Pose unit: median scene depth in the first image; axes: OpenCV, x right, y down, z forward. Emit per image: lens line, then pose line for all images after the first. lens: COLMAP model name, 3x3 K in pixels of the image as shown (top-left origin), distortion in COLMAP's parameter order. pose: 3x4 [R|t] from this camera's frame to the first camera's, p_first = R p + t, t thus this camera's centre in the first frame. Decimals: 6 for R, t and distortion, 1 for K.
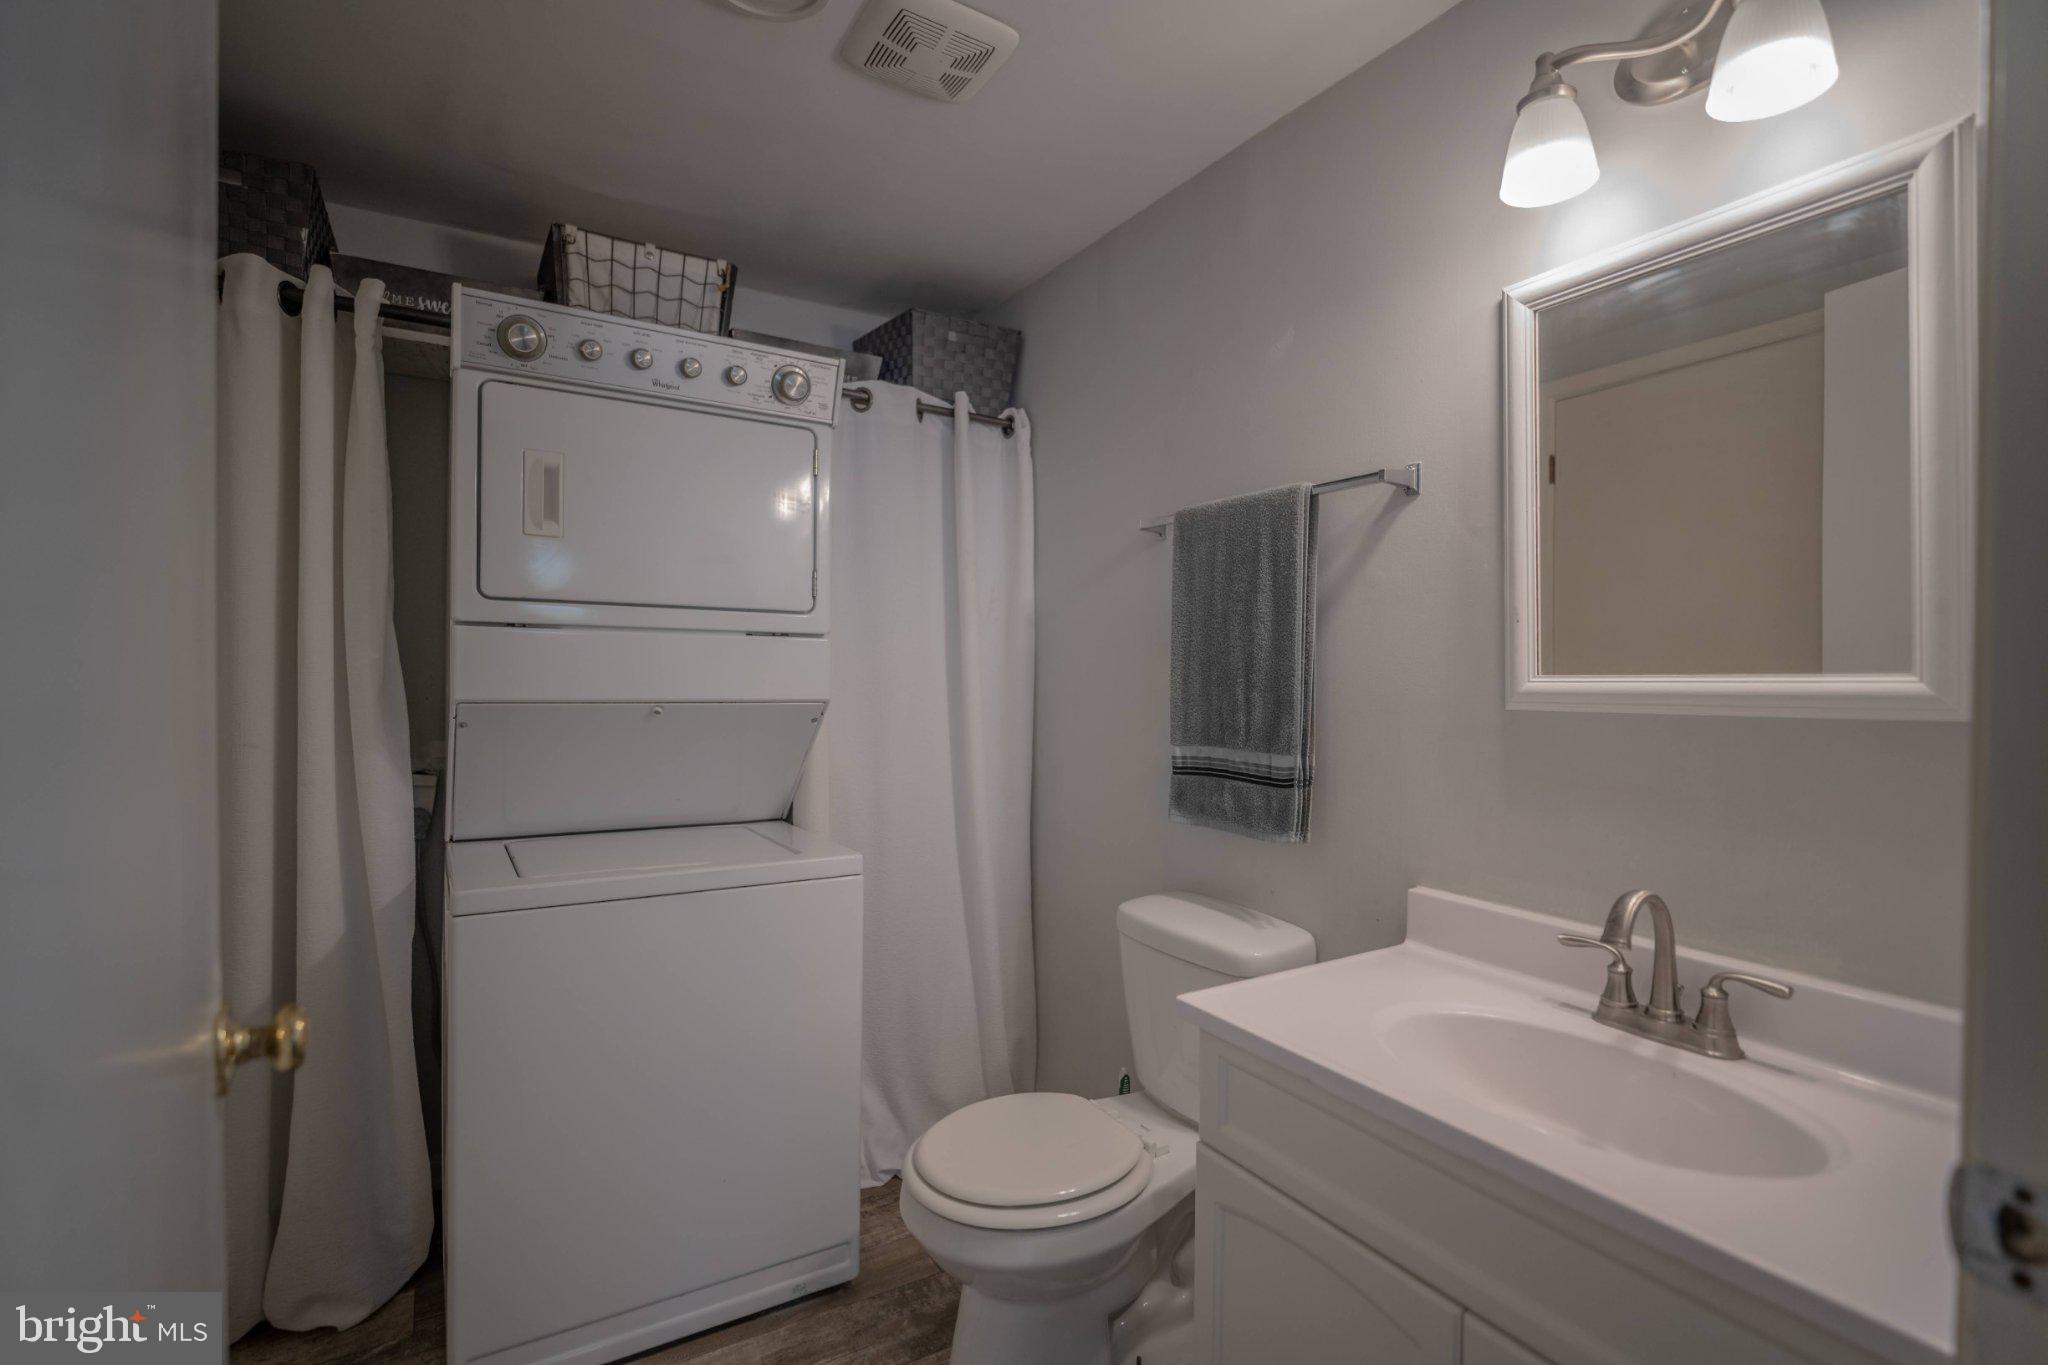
lens RADIAL K [[941.3, 0, 1021.9], [0, 941.3, 677.0], [0, 0, 1]] dist [-0.004632, -0.005184]
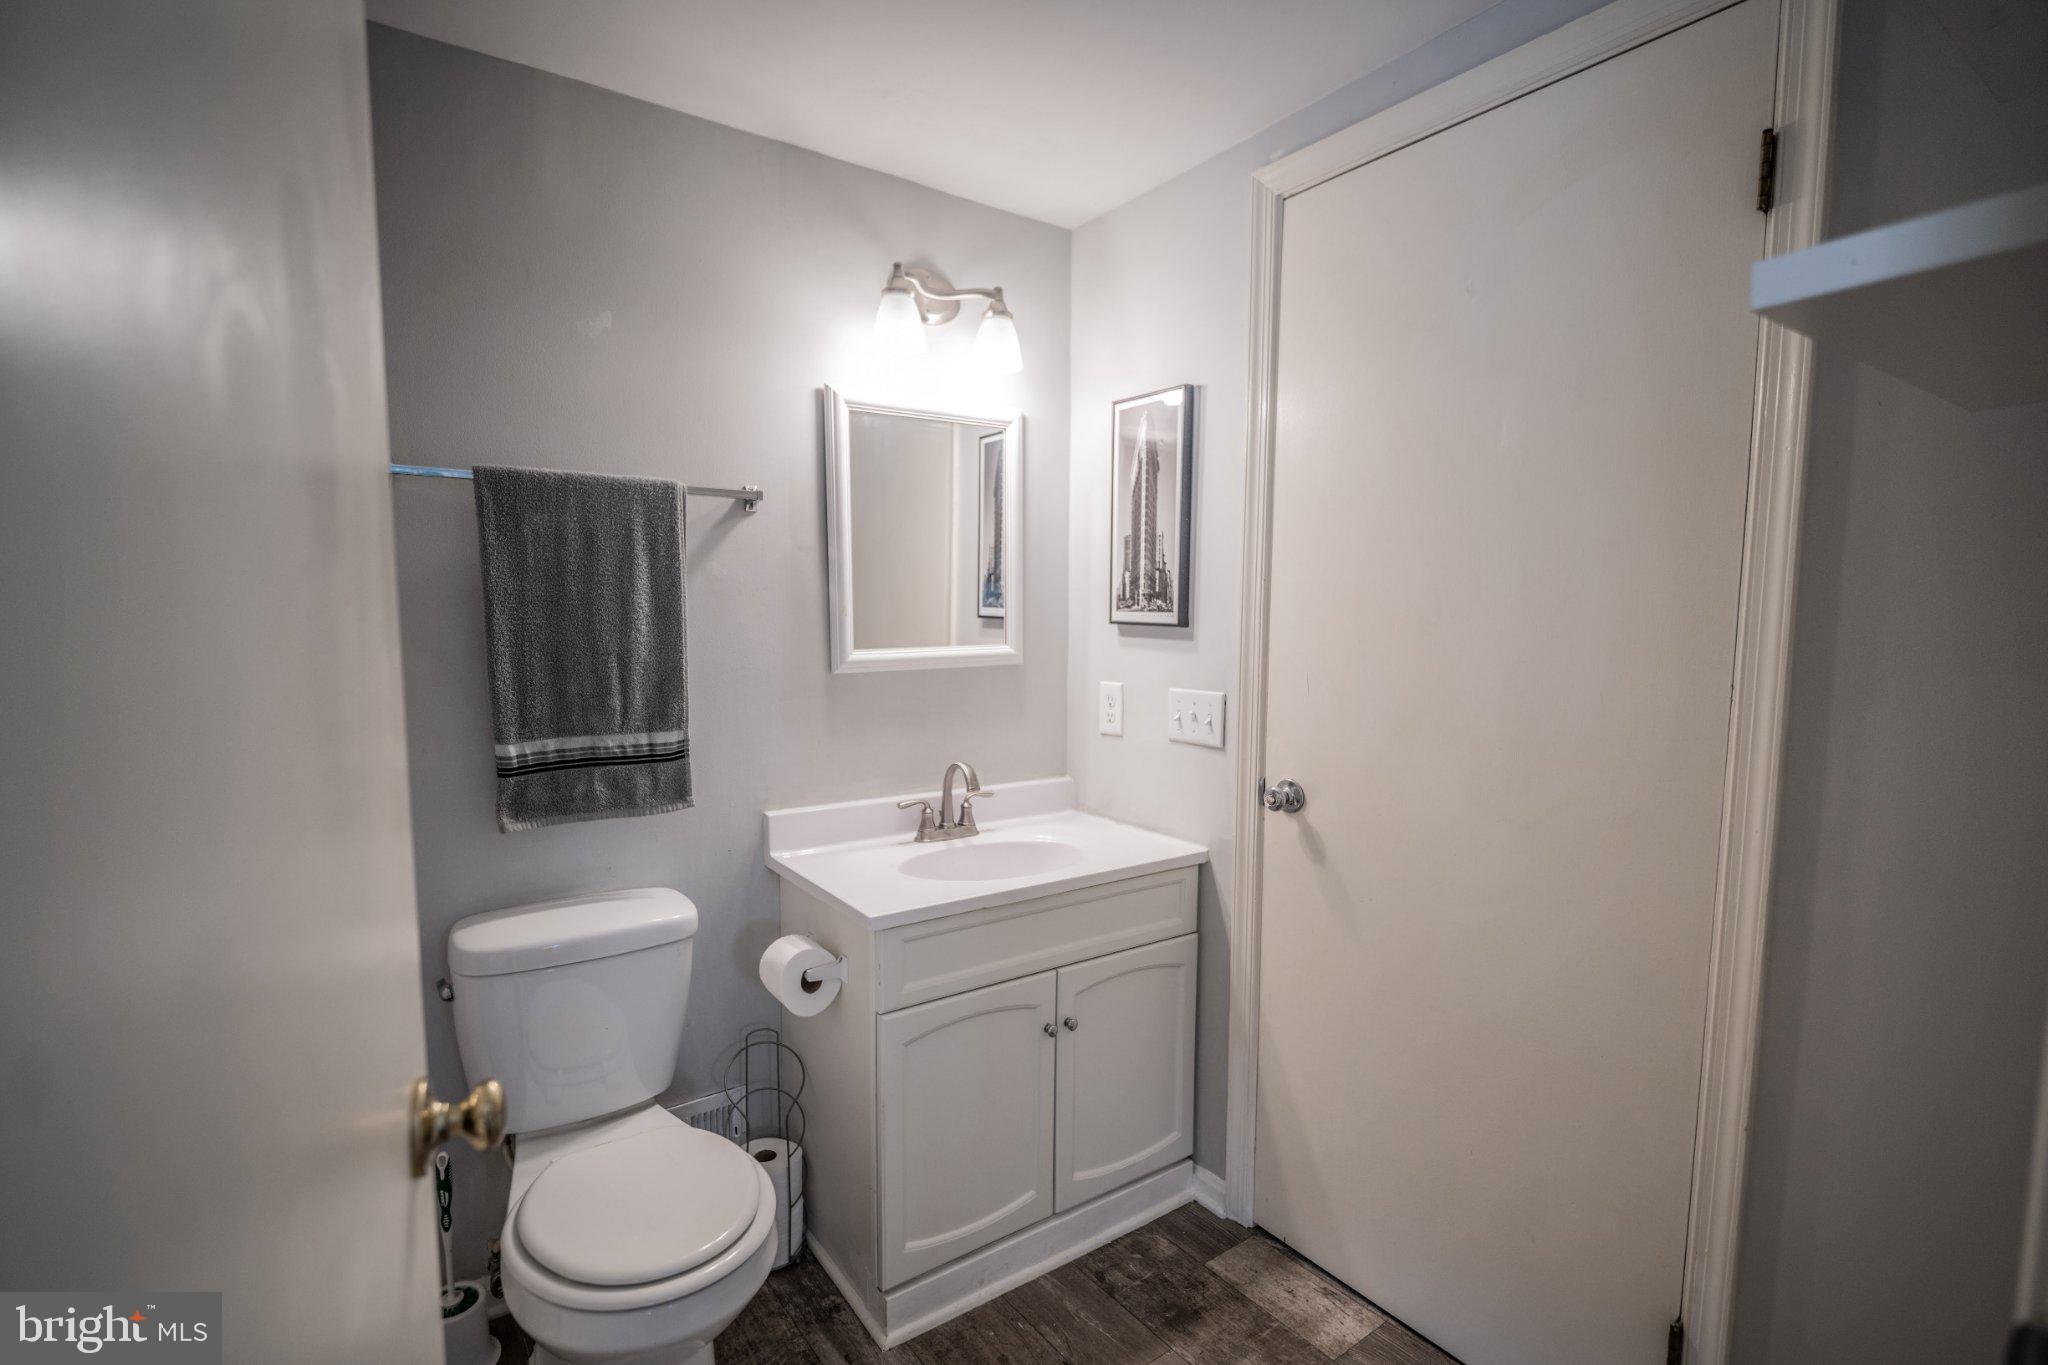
lens RADIAL K [[941.3, 0, 1021.1], [0, 941.3, 690.4], [0, 0, 1]] dist [-0.004632, -0.005184]
pose [[-0.078784, -0.087508, 0.993044, -0.831802], [0.003109, 0.996113, 0.088025, -0.058407], [-0.996887, 0.010022, -0.078206, 0.685876]]
